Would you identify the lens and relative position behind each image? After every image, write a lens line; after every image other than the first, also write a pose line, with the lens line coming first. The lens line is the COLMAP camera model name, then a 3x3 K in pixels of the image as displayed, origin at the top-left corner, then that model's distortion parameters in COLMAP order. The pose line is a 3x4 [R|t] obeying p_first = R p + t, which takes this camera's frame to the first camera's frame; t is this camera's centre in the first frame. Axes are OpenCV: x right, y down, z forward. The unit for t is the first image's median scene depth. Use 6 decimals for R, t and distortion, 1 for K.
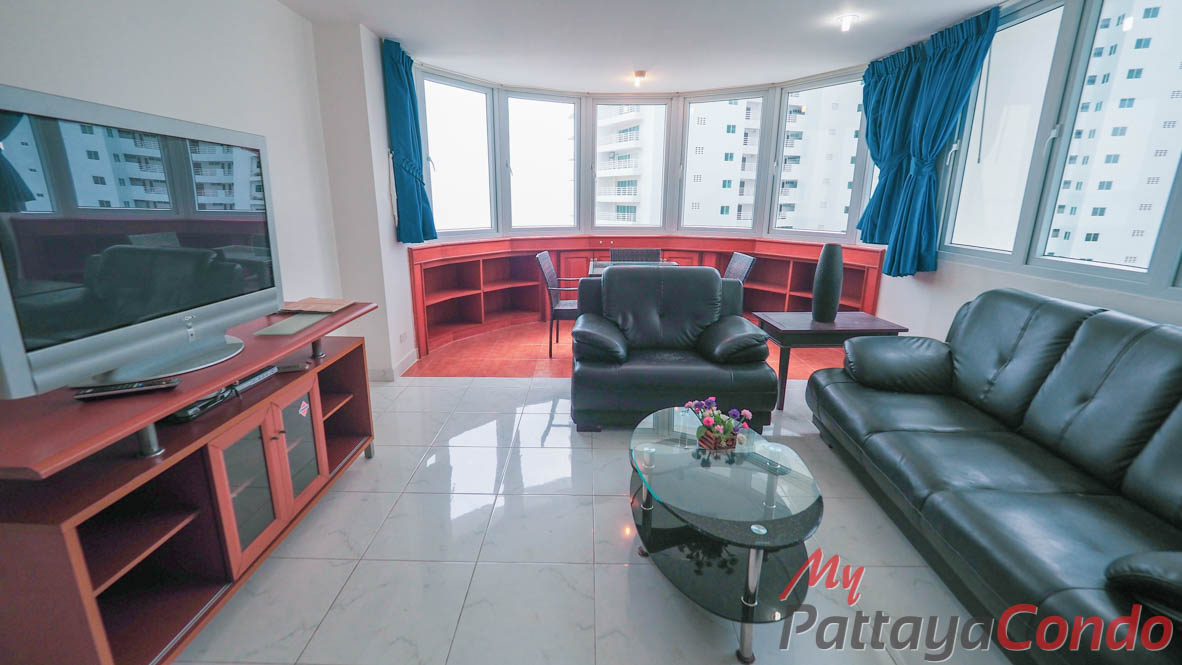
lens RADIAL K [[504.8, 0, 579.2], [0, 504.8, 329.2], [0, 0, 1]] dist [-0.002086, -0.001974]
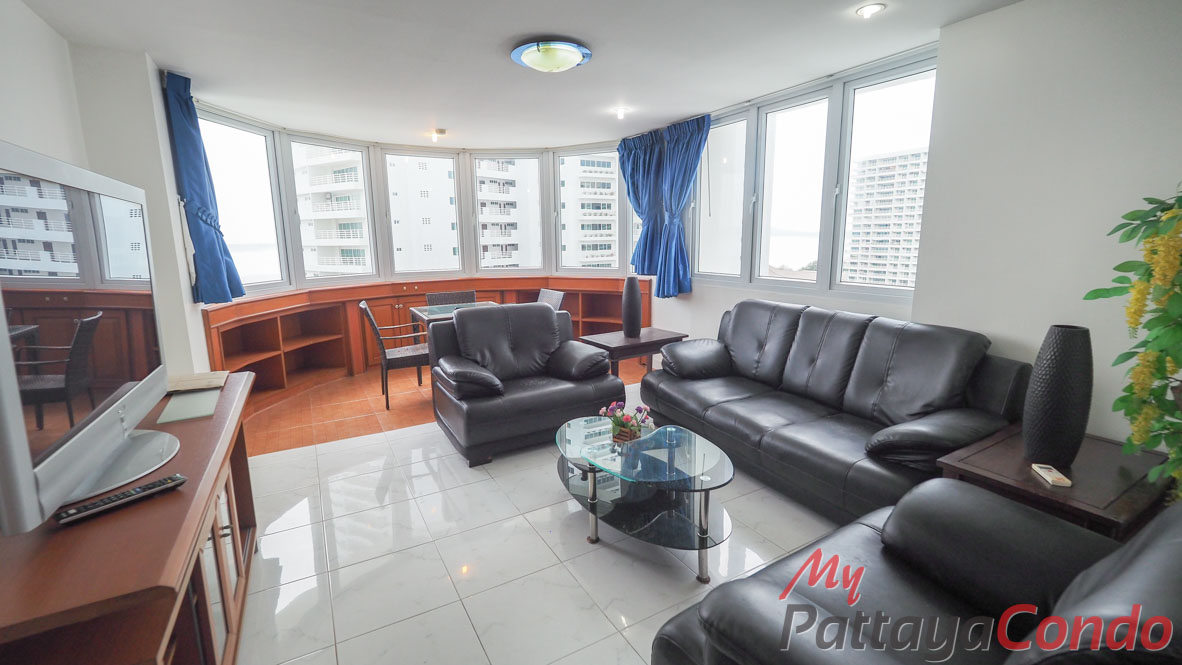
lens RADIAL K [[504.8, 0, 581.8], [0, 504.8, 326.1], [0, 0, 1]] dist [-0.002086, -0.001974]
pose [[0.862060, -0.104244, 0.495970, -0.247539], [0.145143, 0.988408, -0.044531, -0.004899], [-0.485579, 0.110375, 0.867197, -0.040766]]
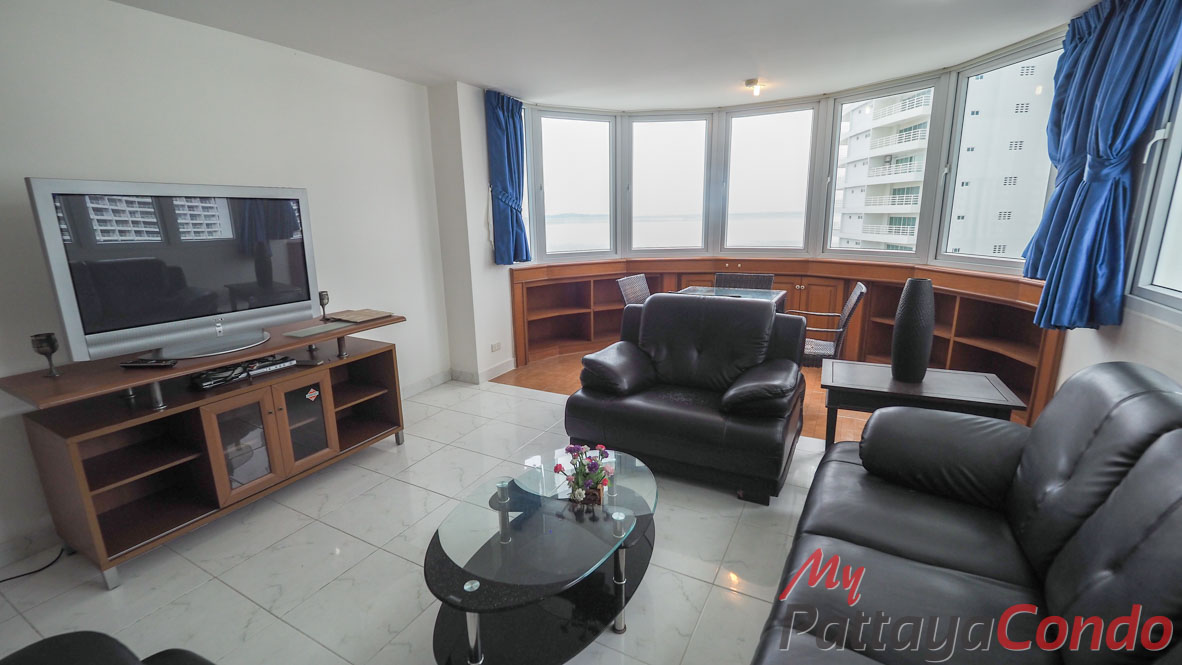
lens RADIAL K [[504.8, 0, 577.3], [0, 504.8, 332.6], [0, 0, 1]] dist [-0.002086, -0.001974]
pose [[0.878491, 0.084270, -0.470268, 0.391201], [-0.094053, 0.995563, 0.002702, -0.041379], [0.468409, 0.041857, 0.882519, 0.094962]]
